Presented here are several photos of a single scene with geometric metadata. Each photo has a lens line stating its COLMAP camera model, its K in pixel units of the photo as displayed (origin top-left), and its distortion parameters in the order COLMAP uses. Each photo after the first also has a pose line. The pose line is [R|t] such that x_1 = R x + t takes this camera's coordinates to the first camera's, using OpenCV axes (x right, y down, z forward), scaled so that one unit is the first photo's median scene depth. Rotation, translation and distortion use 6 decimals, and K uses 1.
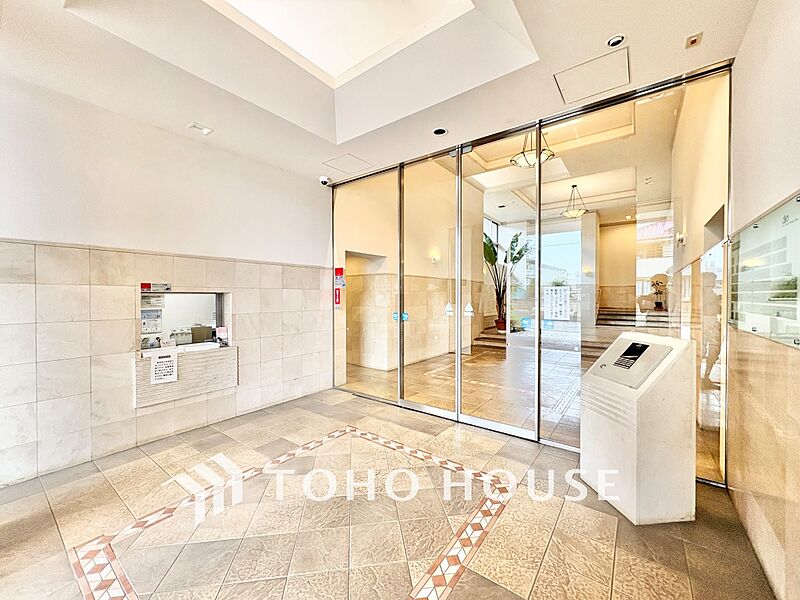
lens RADIAL K [[319.7, 0, 400.9], [0, 319.7, 299.5], [0, 0, 1]] dist [0.000172, 0.000273]
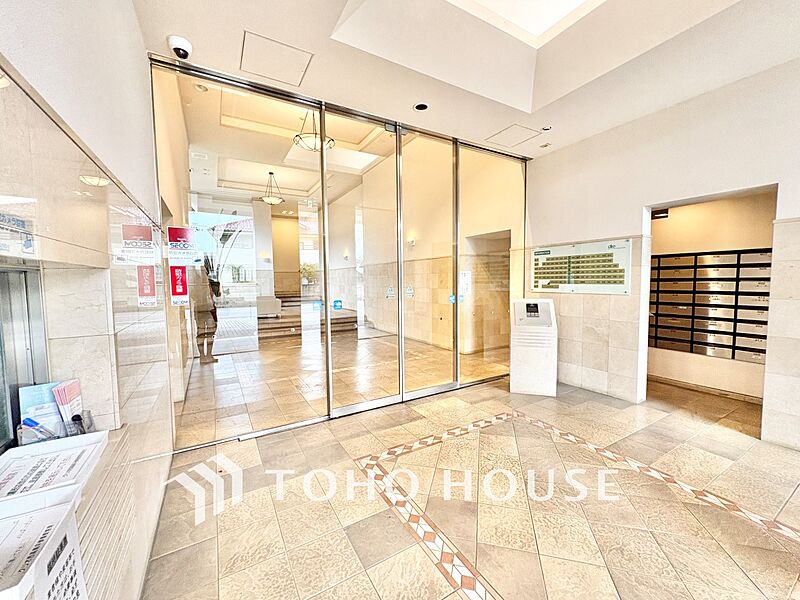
lens RADIAL K [[319.7, 0, 400.9], [0, 319.7, 299.5], [0, 0, 1]] dist [0.000172, 0.000273]
pose [[0.386222, -0.061497, 0.920354, -0.797976], [0.021688, 0.998105, 0.057591, -0.002694], [-0.922151, -0.002282, 0.386824, 0.661387]]
